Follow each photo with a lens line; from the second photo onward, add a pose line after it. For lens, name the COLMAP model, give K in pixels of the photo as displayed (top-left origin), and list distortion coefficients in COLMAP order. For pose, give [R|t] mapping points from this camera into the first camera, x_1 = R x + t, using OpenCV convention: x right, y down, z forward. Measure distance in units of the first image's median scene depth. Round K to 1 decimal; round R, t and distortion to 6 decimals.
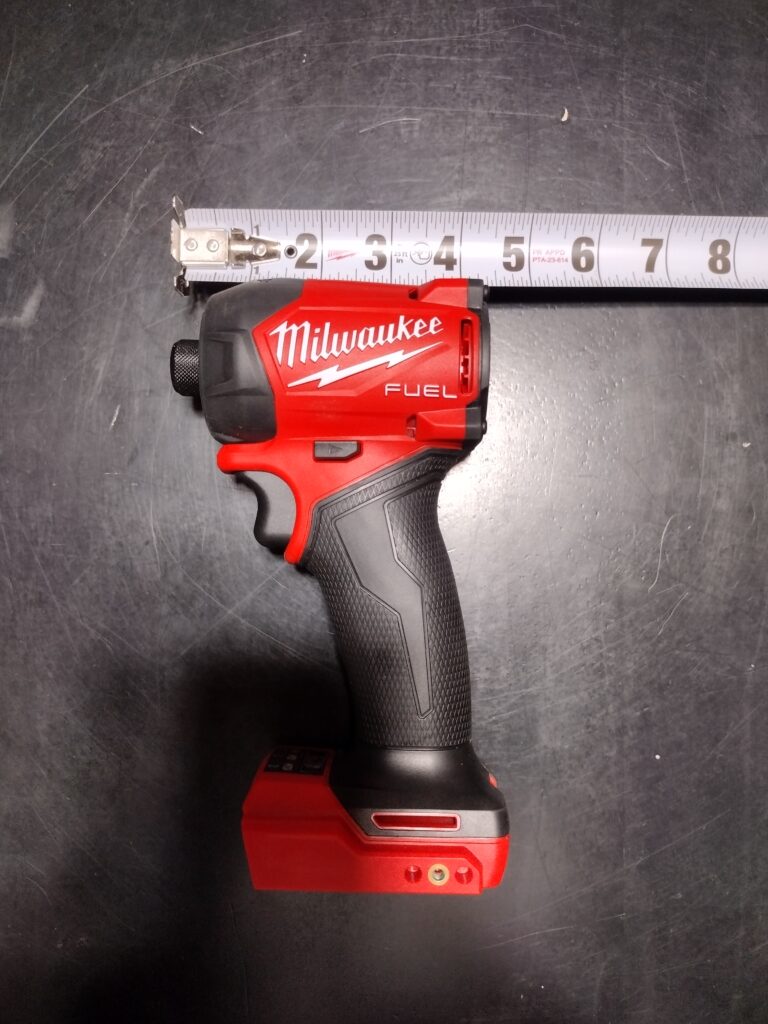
lens RADIAL K [[949.0, 0, 365.1], [0, 949.0, 513.1], [0, 0, 1]] dist [0.065009, -0.205789]
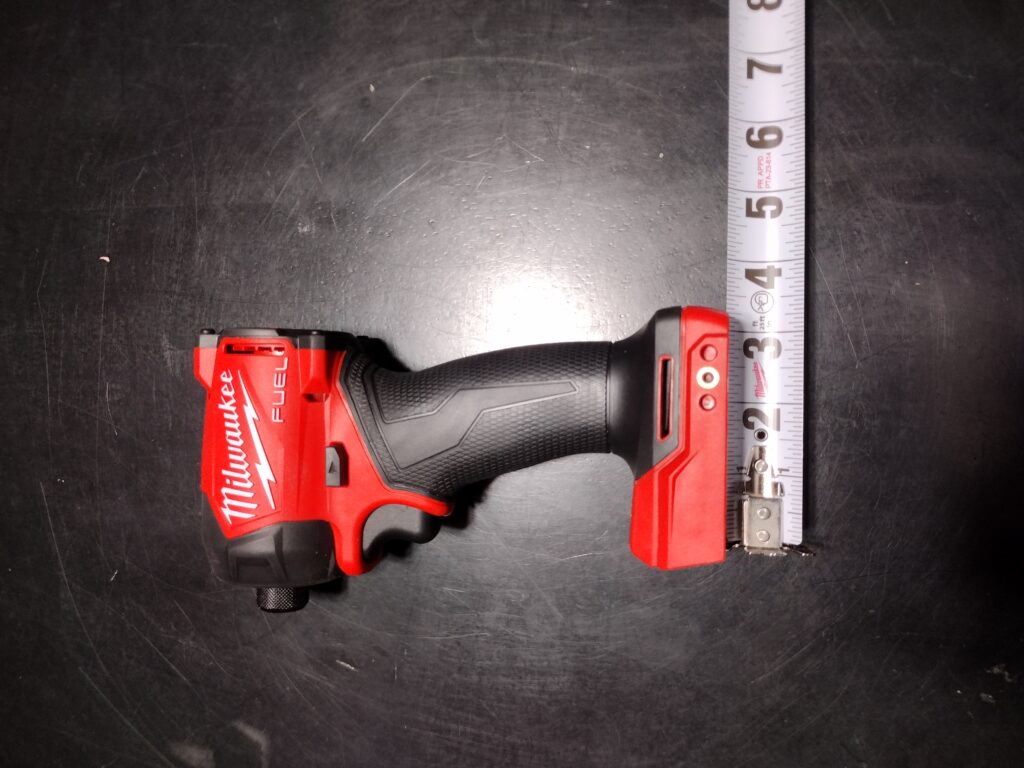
lens RADIAL K [[949.0, 0, 526.6], [0, 949.0, 385.0], [0, 0, 1]] dist [0.065009, -0.205789]
pose [[0.011865, -0.999797, 0.016254, 0.048103], [0.976721, 0.008106, -0.214360, 0.381815], [0.214185, 0.018419, 0.976620, -0.029483]]
